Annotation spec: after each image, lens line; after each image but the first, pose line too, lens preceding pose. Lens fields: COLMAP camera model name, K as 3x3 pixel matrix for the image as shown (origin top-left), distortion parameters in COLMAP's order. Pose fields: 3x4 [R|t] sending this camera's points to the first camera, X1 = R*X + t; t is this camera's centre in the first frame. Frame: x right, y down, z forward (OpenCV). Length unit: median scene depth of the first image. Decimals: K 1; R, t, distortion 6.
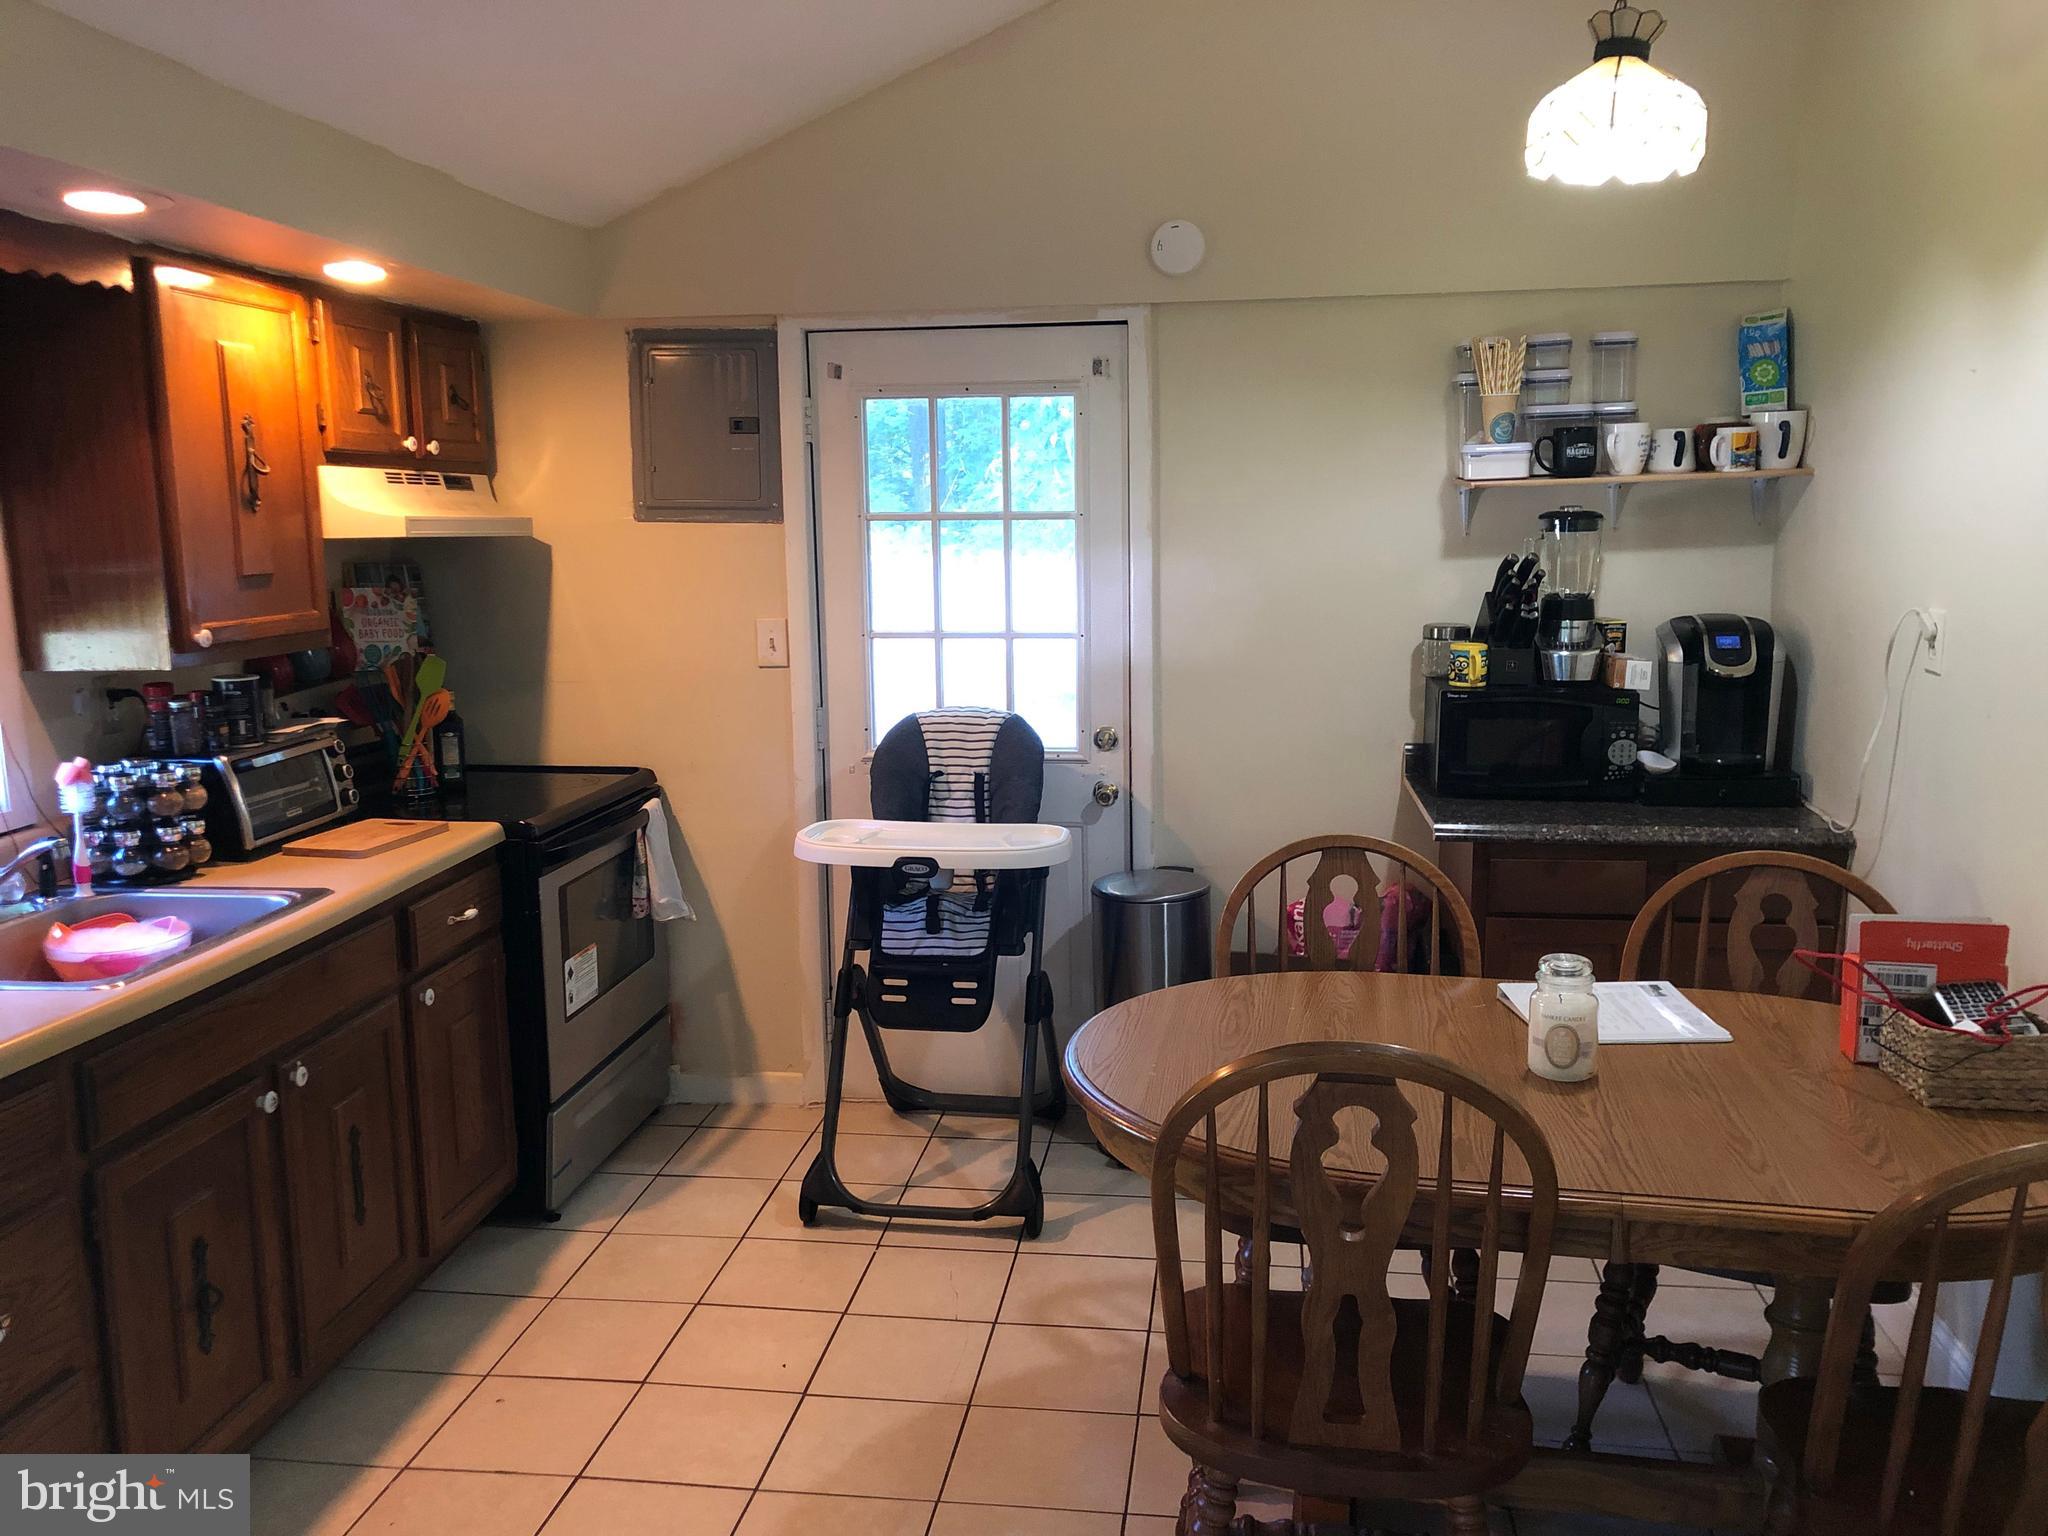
lens RADIAL K [[1695.3, 0, 1024.0], [0, 1695.3, 768.0], [0, 0, 1]] dist [0.061502, -0.118939]
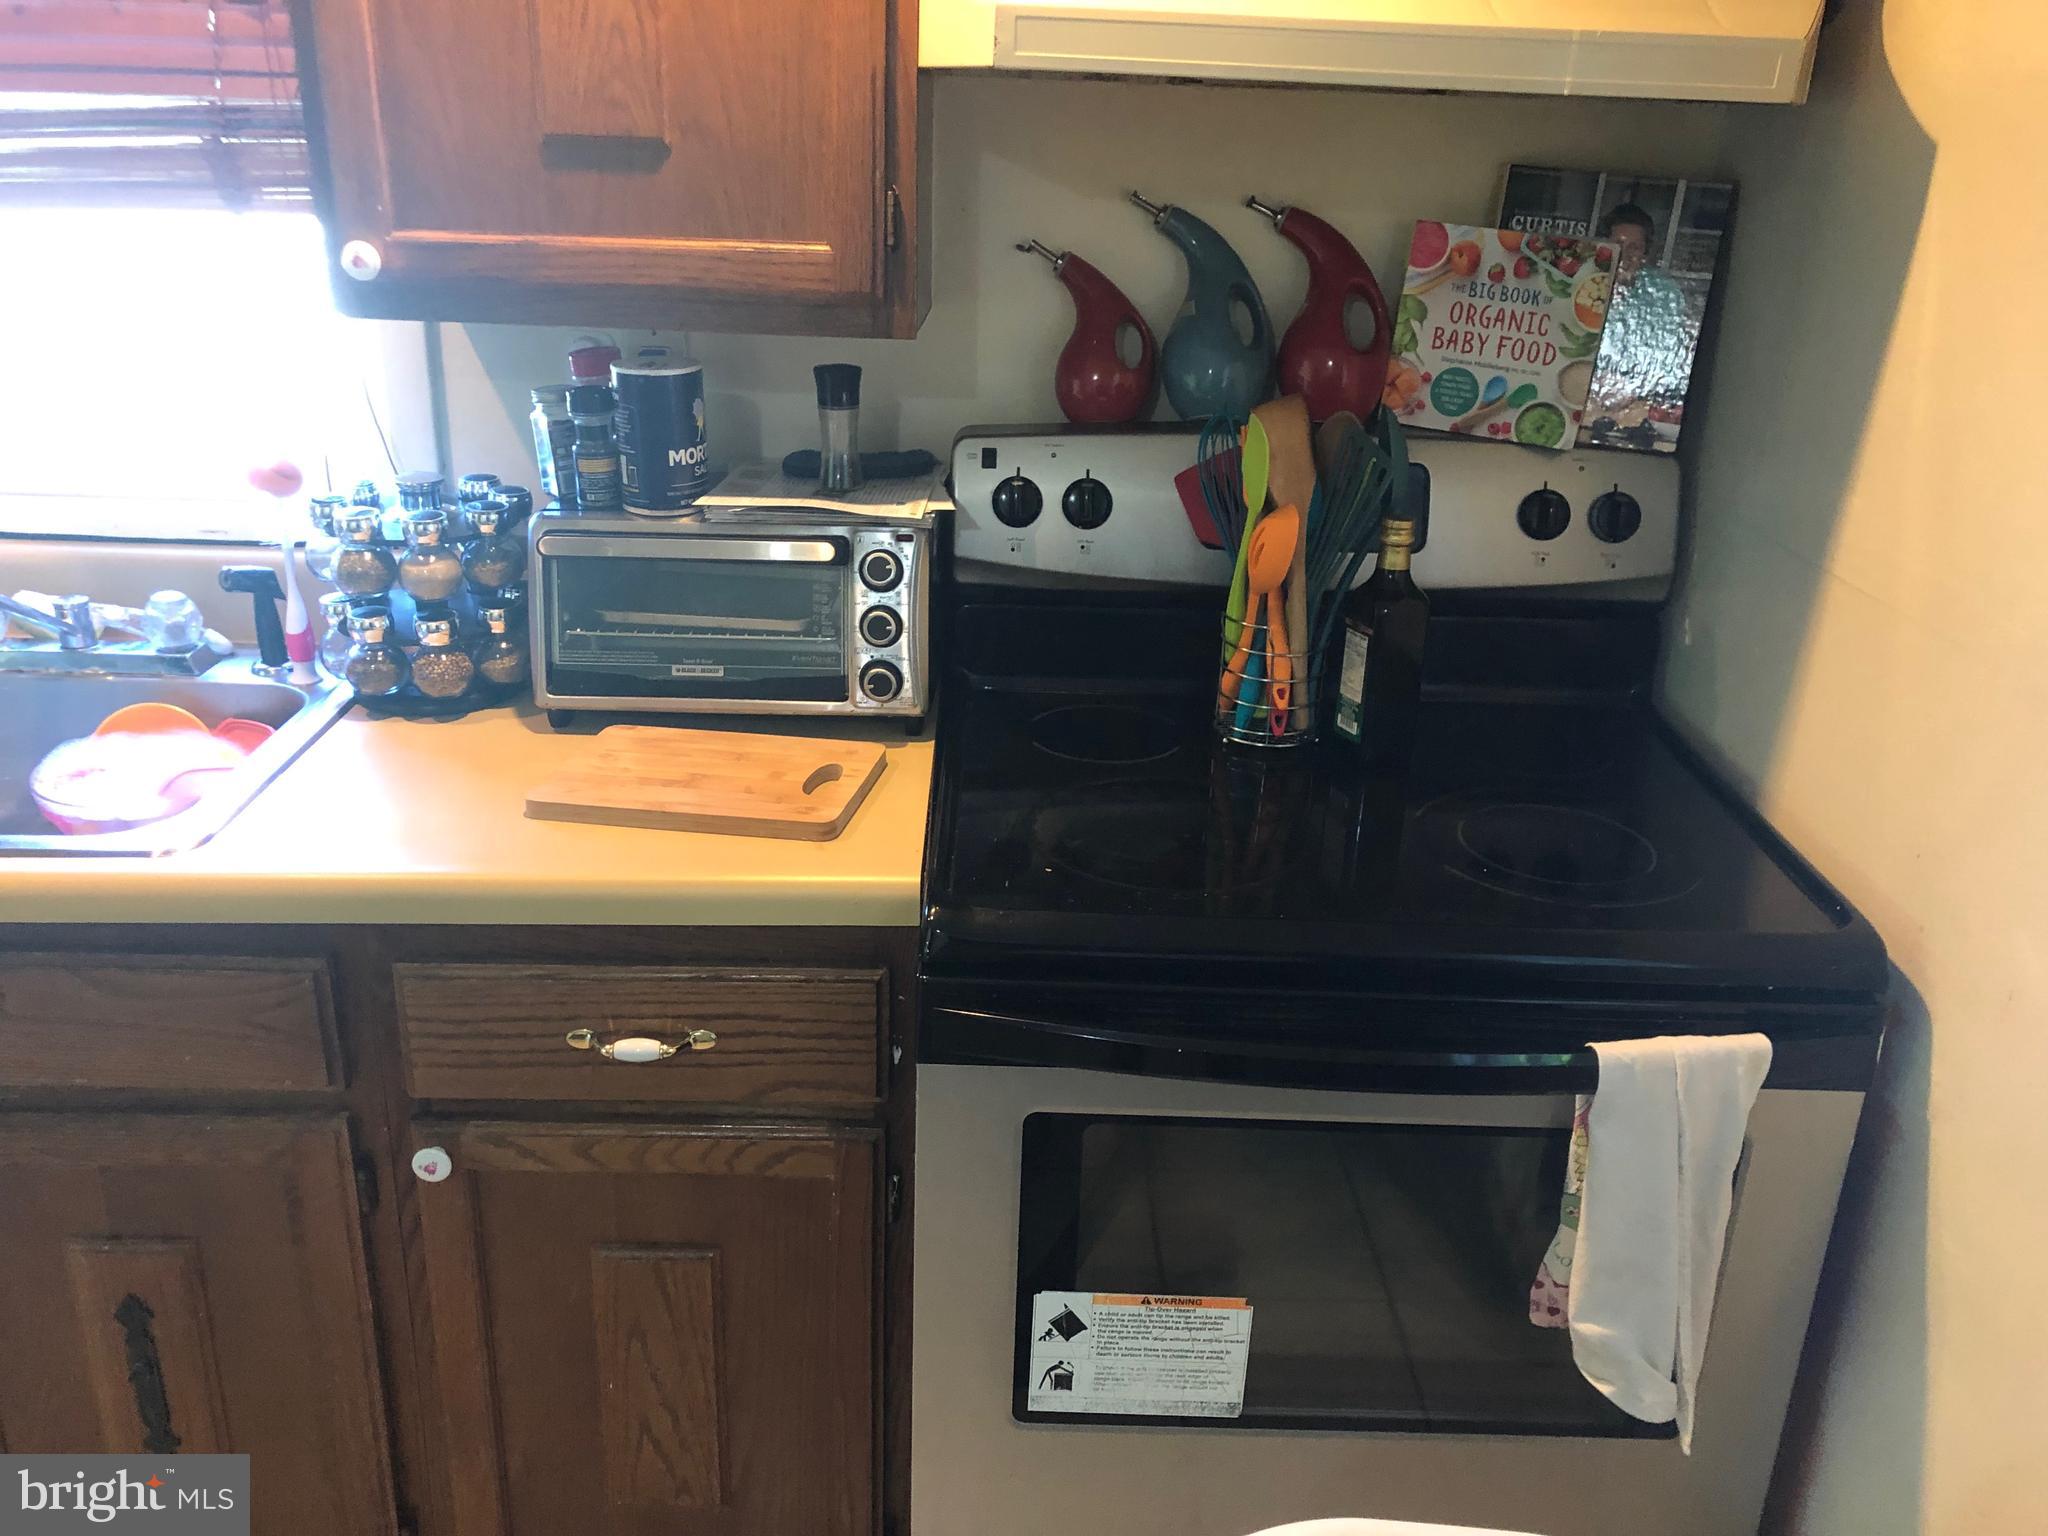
lens RADIAL K [[1695.3, 0, 1024.0], [0, 1695.3, 768.0], [0, 0, 1]] dist [0.061502, -0.118939]
pose [[0.136109, 0.380780, -0.914593, 0.028203], [-0.184741, 0.916747, 0.354184, -0.125249], [0.973316, 0.120755, 0.195123, 0.930589]]
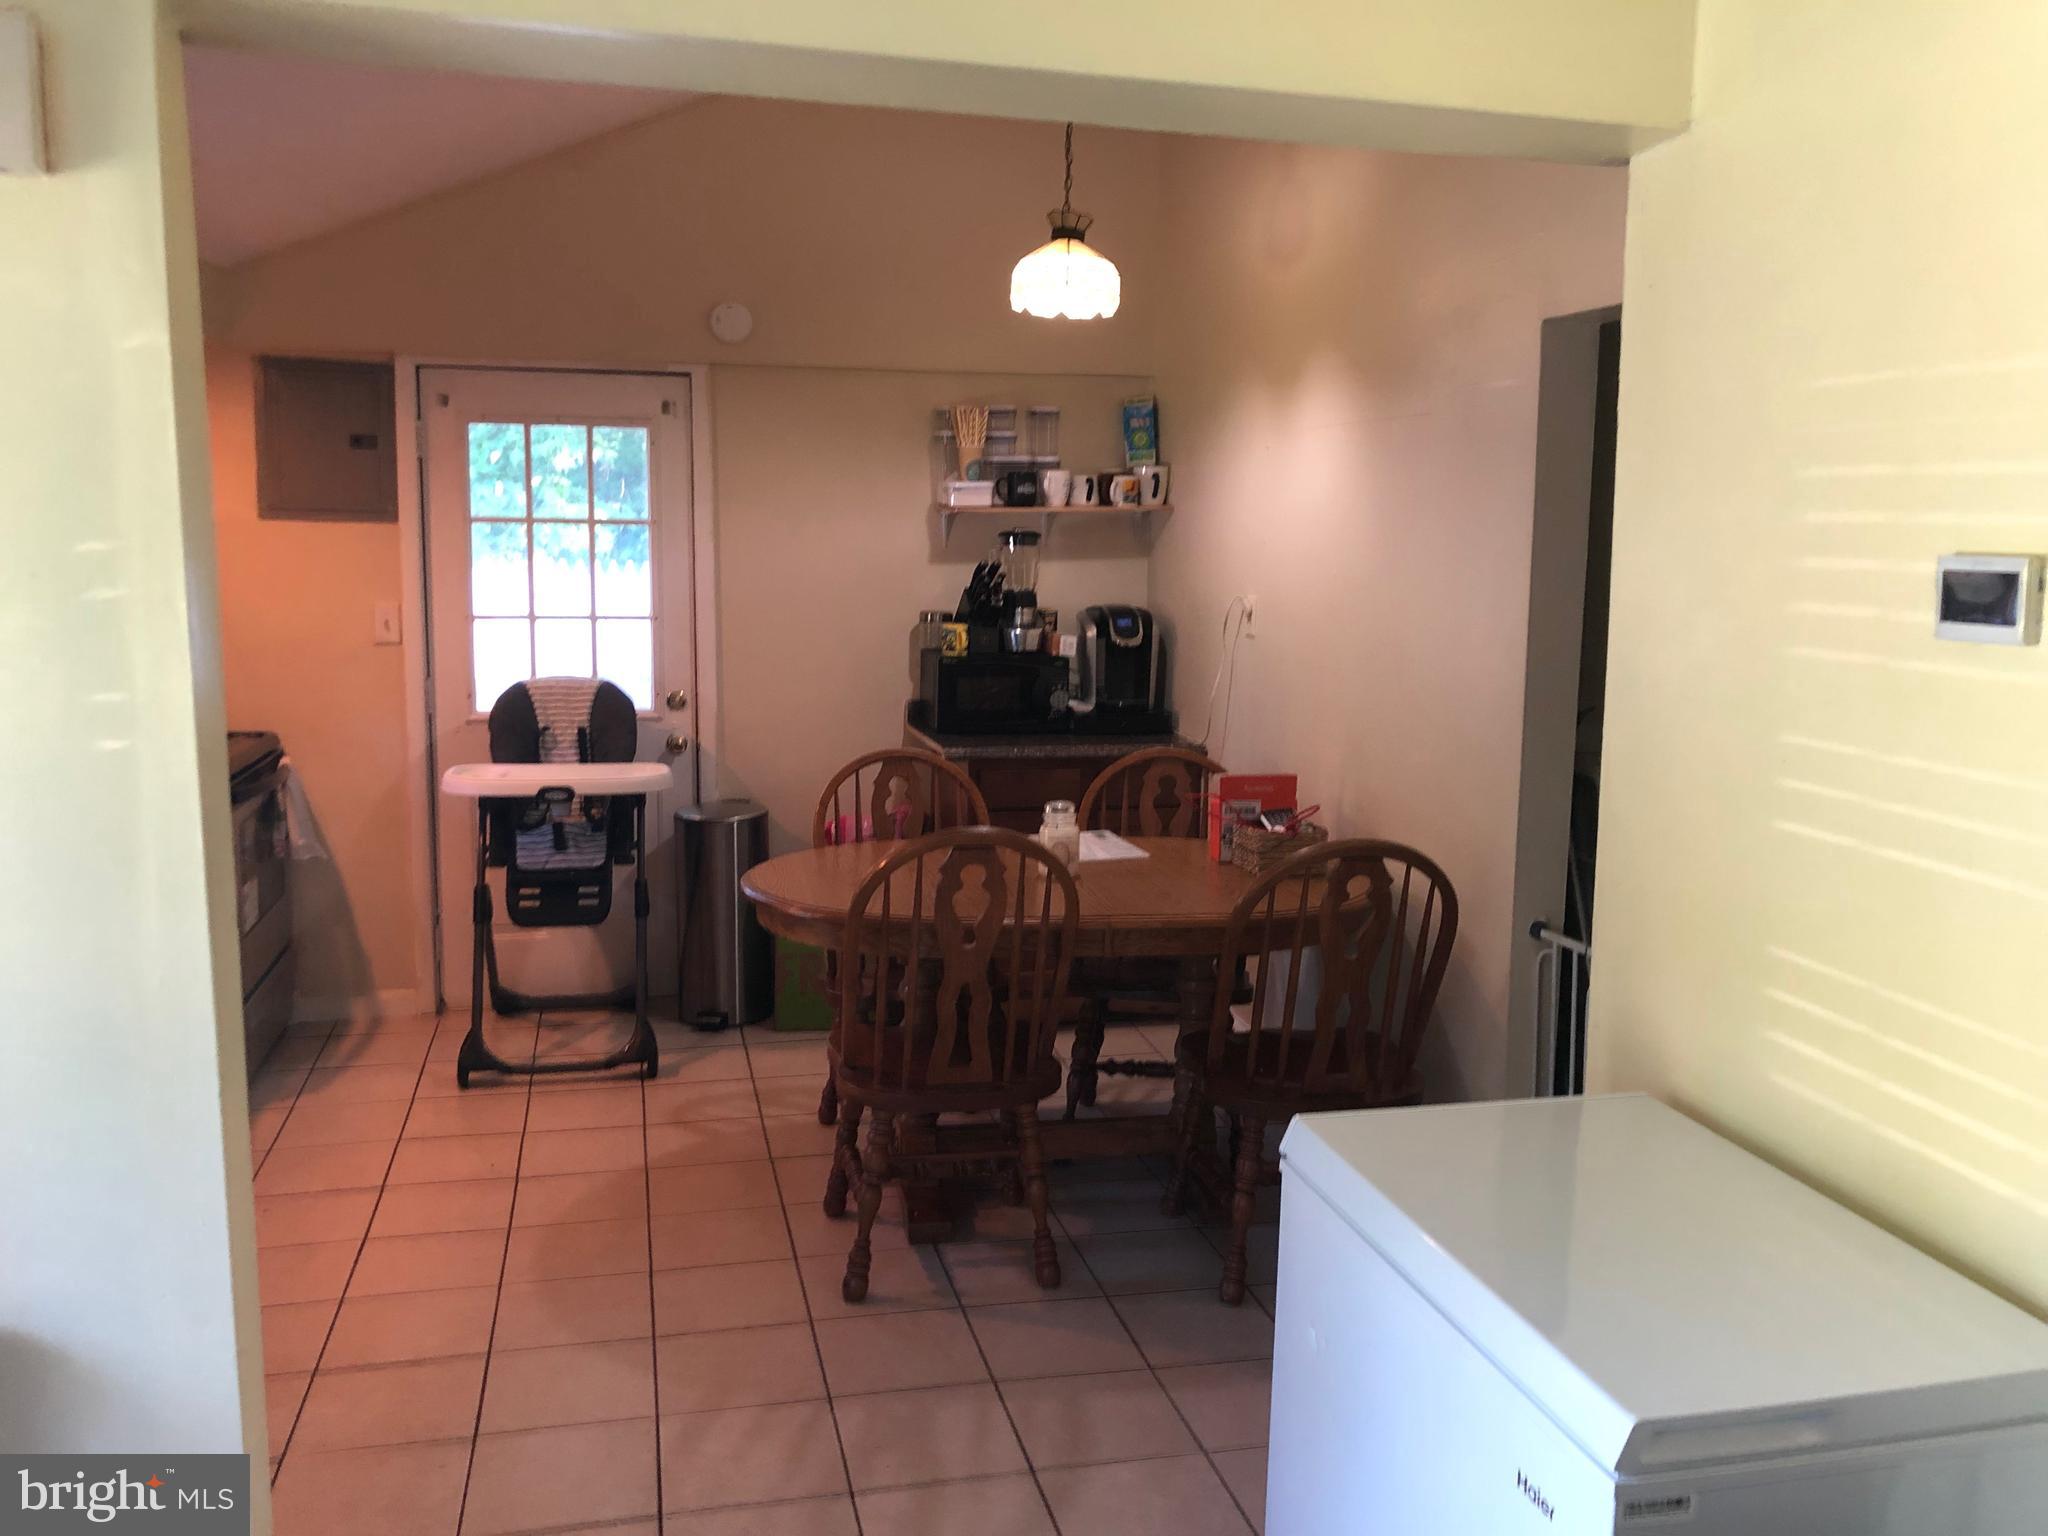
lens RADIAL K [[1670.6, 0, 1025.8], [0, 1670.6, 786.6], [0, 0, 1]] dist [0.234178, -0.773979]
pose [[0.933343, -0.032304, 0.357531, -0.183244], [0.032324, 0.999460, 0.005922, 0.054647], [-0.357529, 0.006030, 0.933883, -0.310576]]
